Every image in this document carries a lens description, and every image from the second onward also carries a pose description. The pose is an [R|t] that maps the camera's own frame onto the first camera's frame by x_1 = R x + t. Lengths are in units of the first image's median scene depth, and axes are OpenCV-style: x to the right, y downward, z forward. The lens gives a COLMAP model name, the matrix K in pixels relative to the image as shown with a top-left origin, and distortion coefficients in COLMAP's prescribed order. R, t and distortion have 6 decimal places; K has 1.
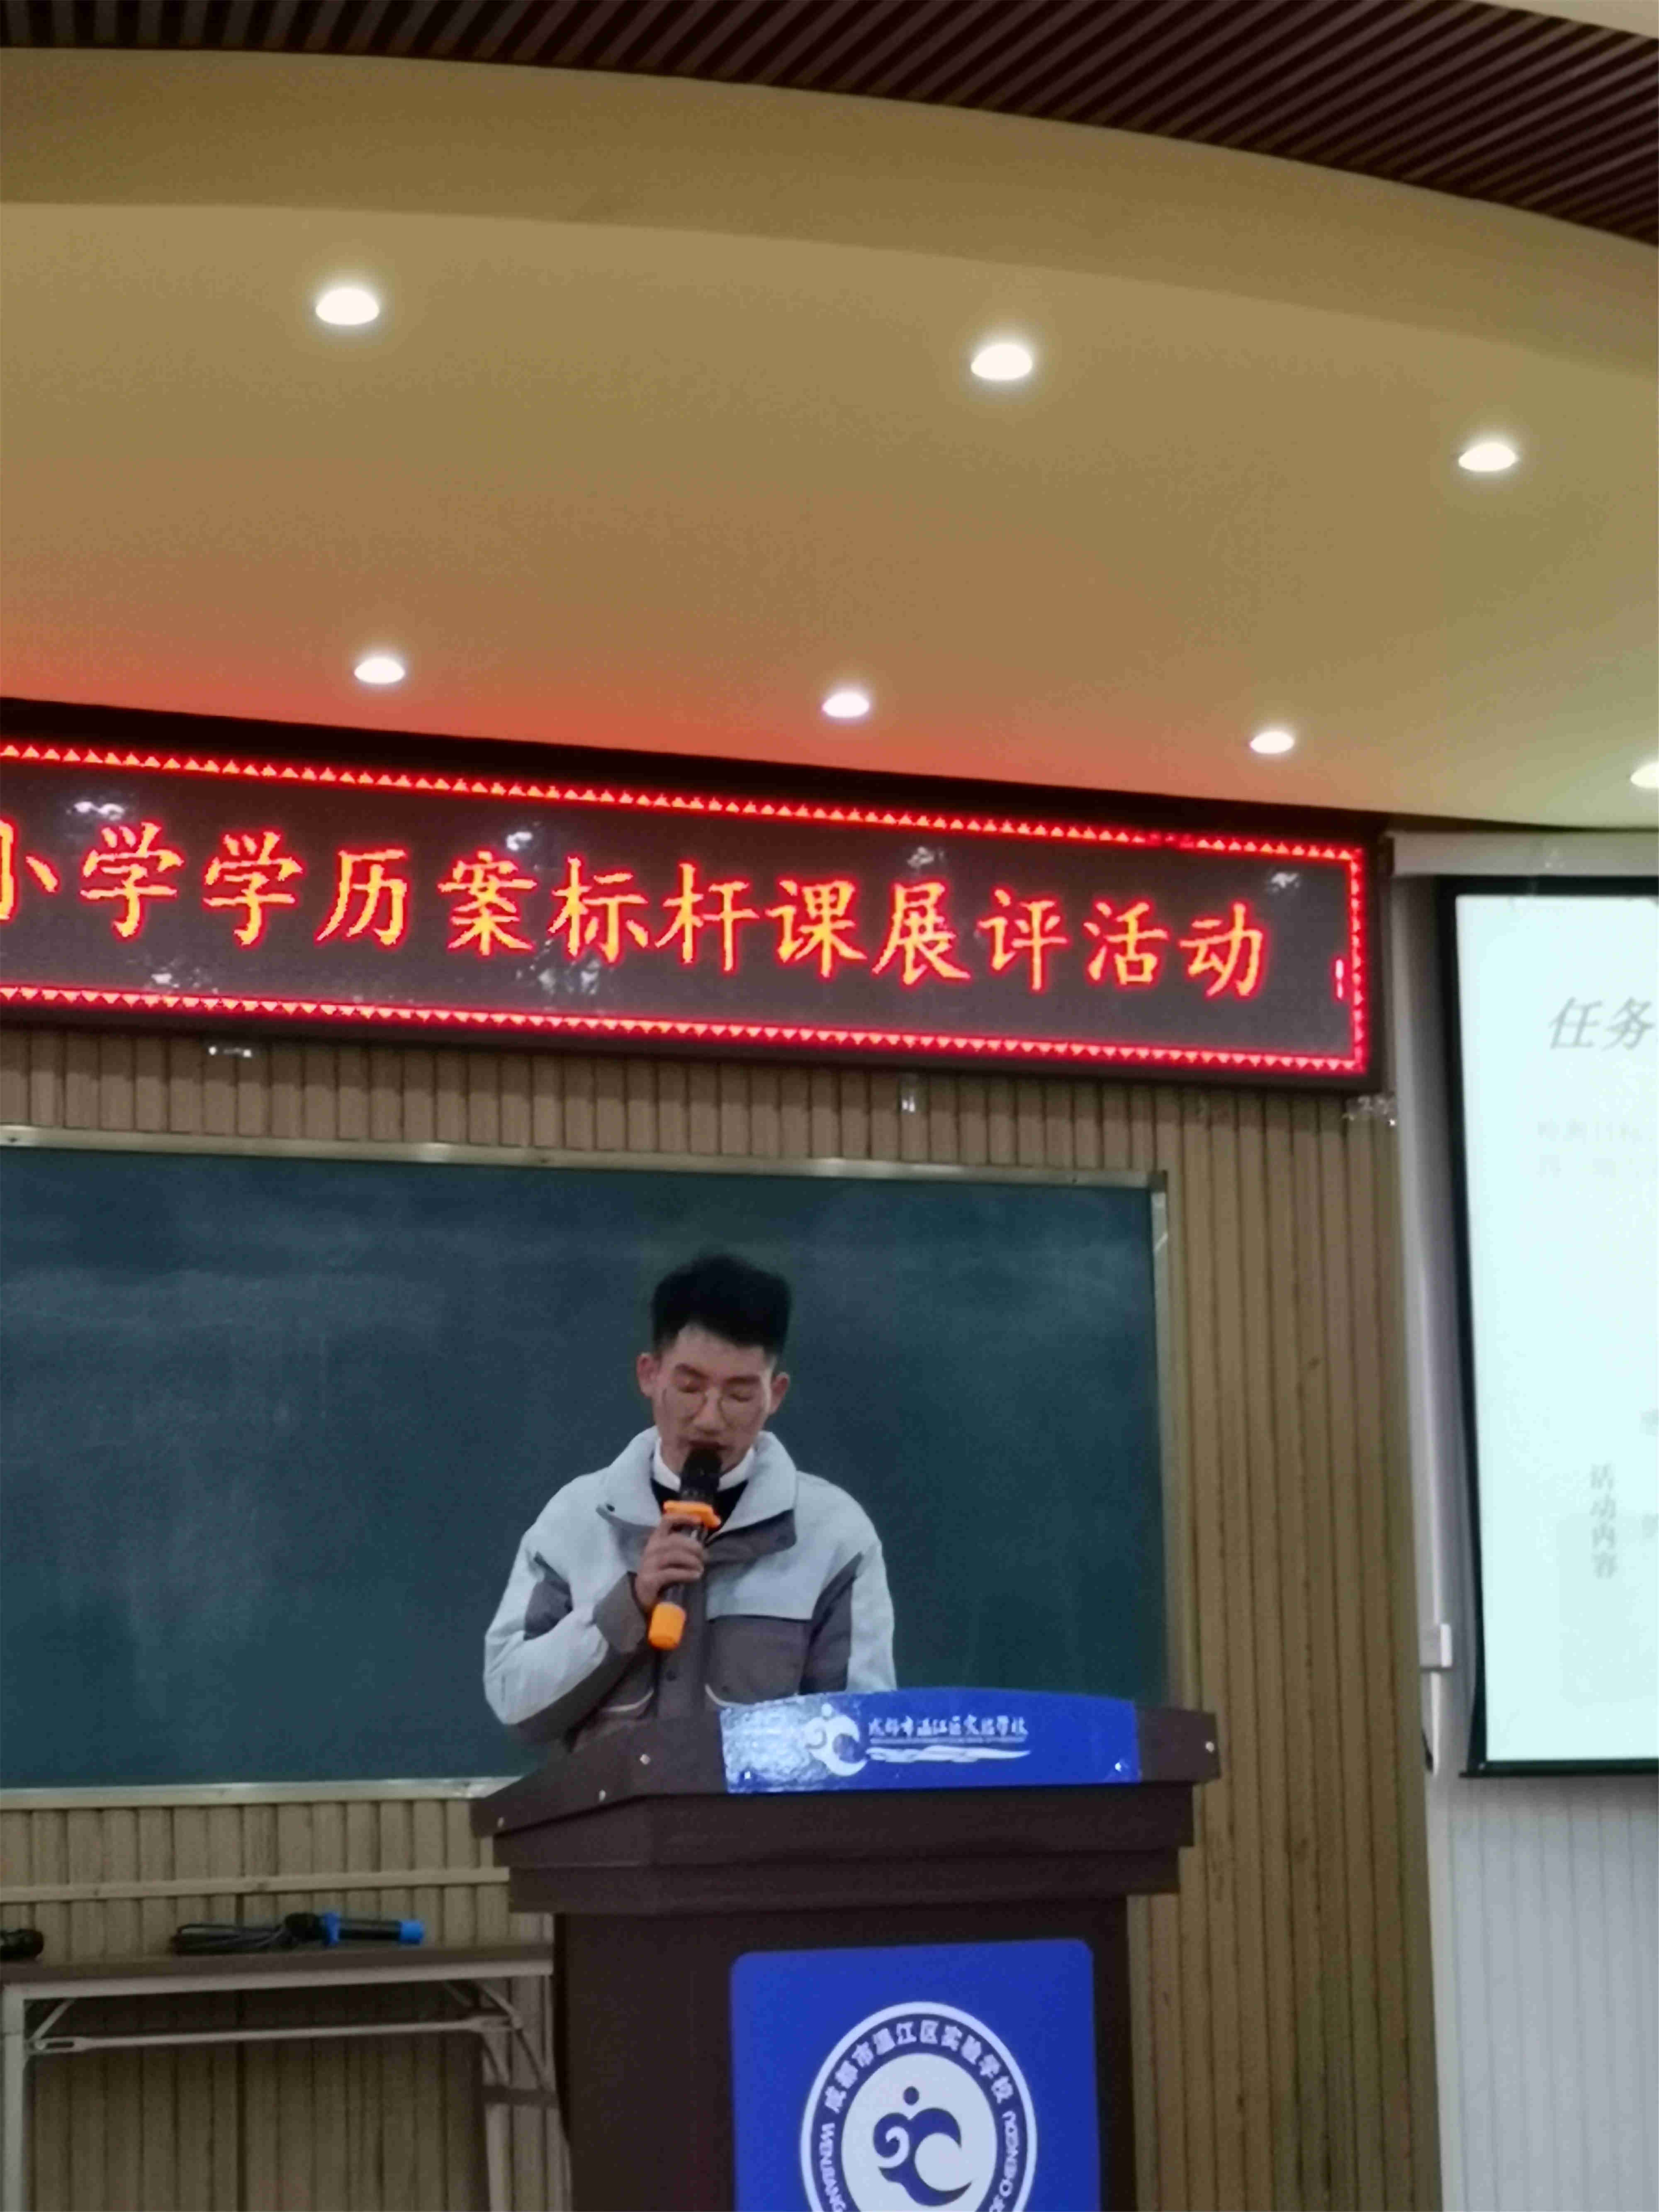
lens RADIAL K [[5166.5, 0, 829.5], [0, 5166.5, 1106.0], [0, 0, 1]] dist [0.063658, 0.125254]
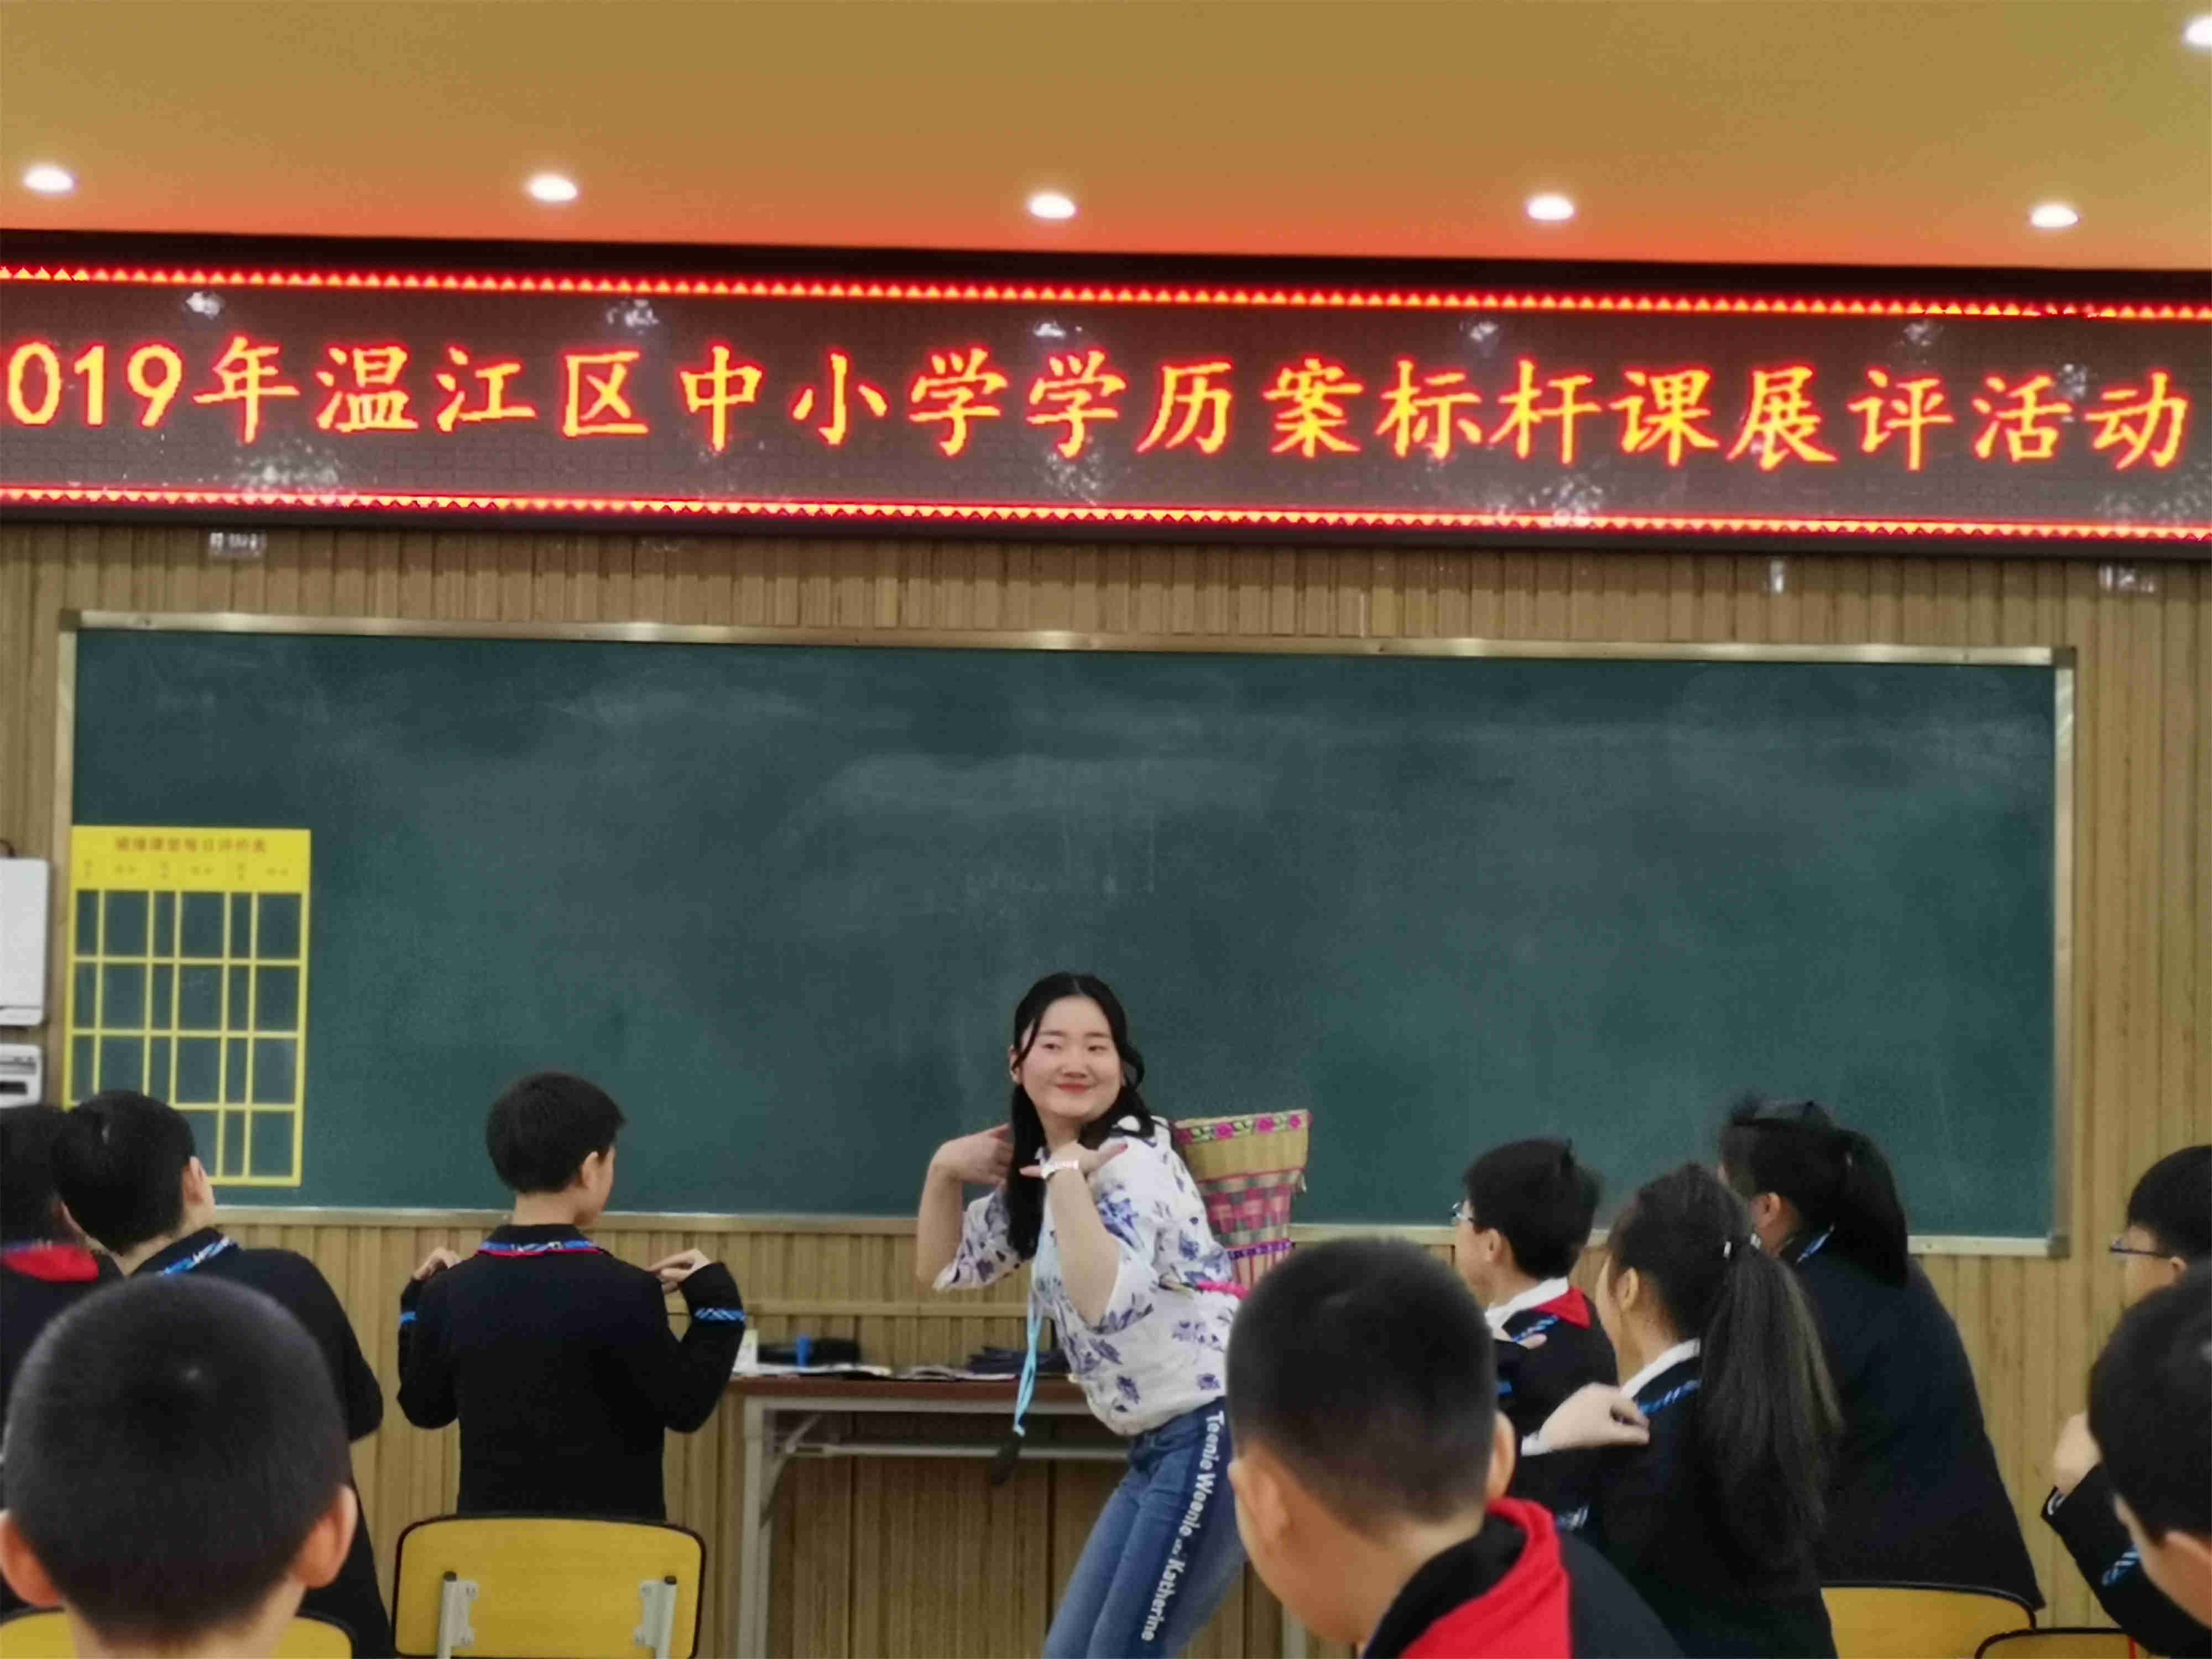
lens RADIAL K [[4327.9, 0, 1106.0], [0, 4327.9, 829.5], [0, 0, 1]] dist [0.052083, -0.307965]
pose [[0.872348, -0.002288, -0.488880, 0.323710], [0.022348, 0.999130, 0.035201, 0.014652], [0.488374, -0.041633, 0.871641, 0.192190]]
